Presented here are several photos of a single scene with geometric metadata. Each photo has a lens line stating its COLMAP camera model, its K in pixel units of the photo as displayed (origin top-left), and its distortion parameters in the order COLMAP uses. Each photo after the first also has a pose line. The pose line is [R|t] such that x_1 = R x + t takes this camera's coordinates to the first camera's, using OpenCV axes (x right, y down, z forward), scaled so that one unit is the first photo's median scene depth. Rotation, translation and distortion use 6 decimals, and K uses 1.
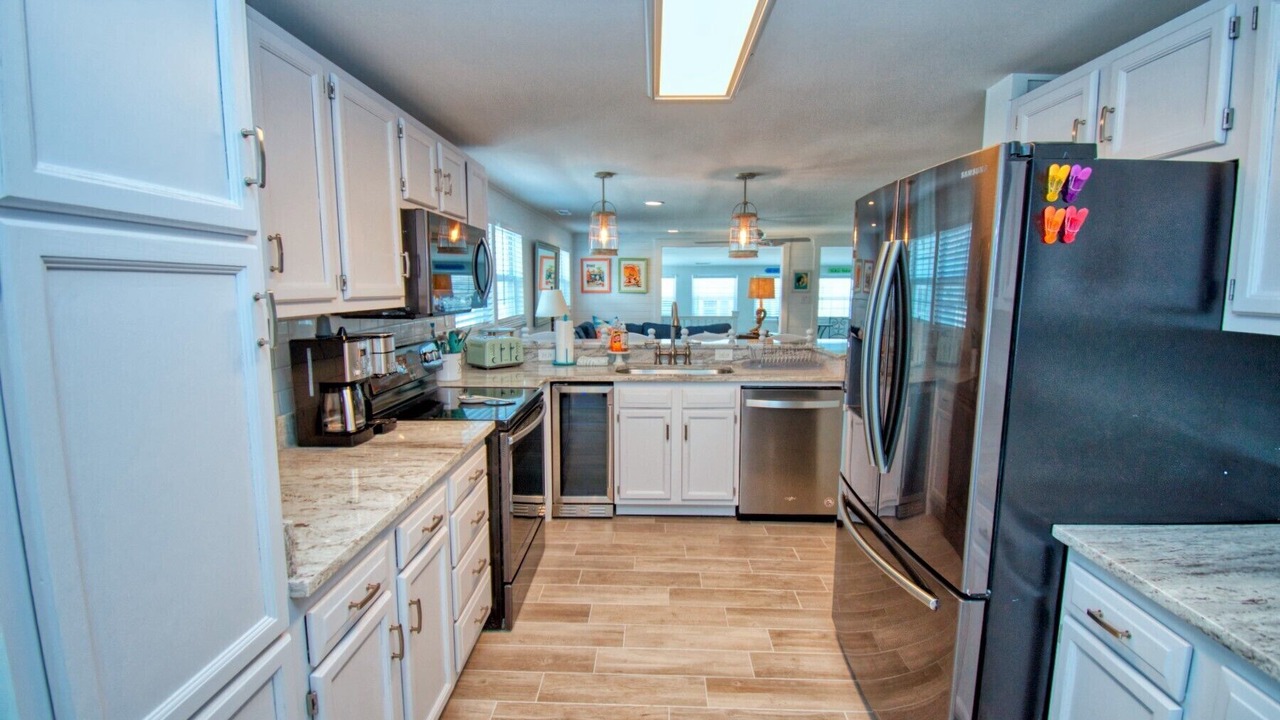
lens RADIAL K [[554.6, 0, 646.5], [0, 554.6, 355.7], [0, 0, 1]] dist [0.022854, -0.027559]
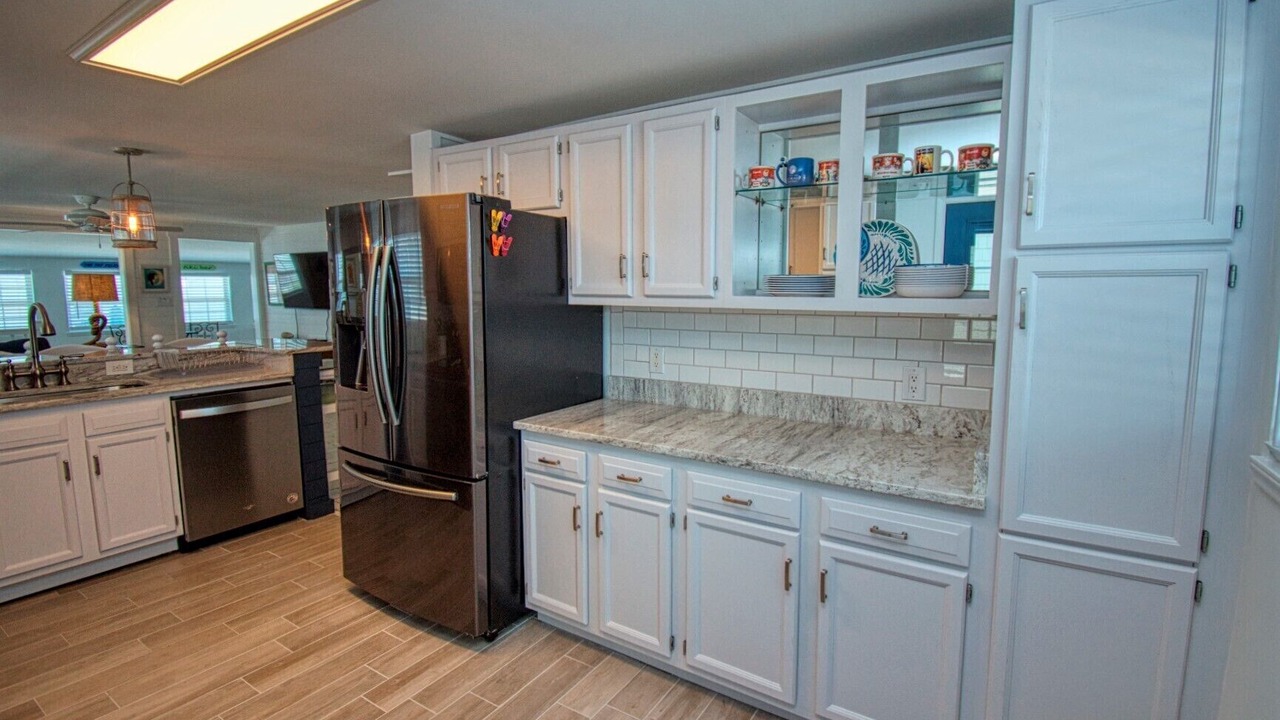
lens RADIAL K [[577.4, 0, 646.5], [0, 577.4, 355.8], [0, 0, 1]] dist [0.032893, -0.032248]
pose [[0.518516, -0.098737, 0.849348, -0.196524], [0.104599, 0.993175, 0.051601, 0.020218], [-0.848646, 0.062085, 0.525305, -0.104322]]
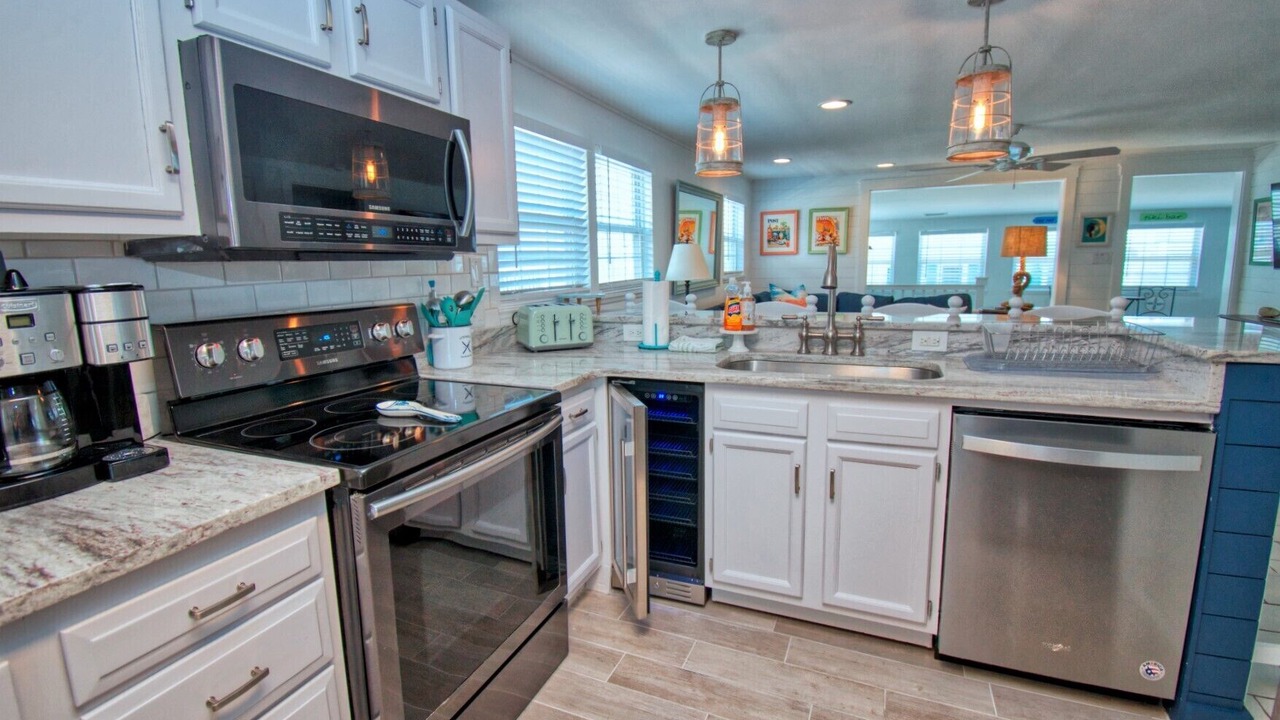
lens RADIAL K [[577.4, 0, 646.5], [0, 577.4, 355.8], [0, 0, 1]] dist [0.032893, -0.032248]
pose [[0.931552, 0.041503, -0.361232, 0.094811], [-0.026352, 0.998558, 0.046772, -0.007198], [0.362652, -0.034051, 0.931302, 0.391756]]
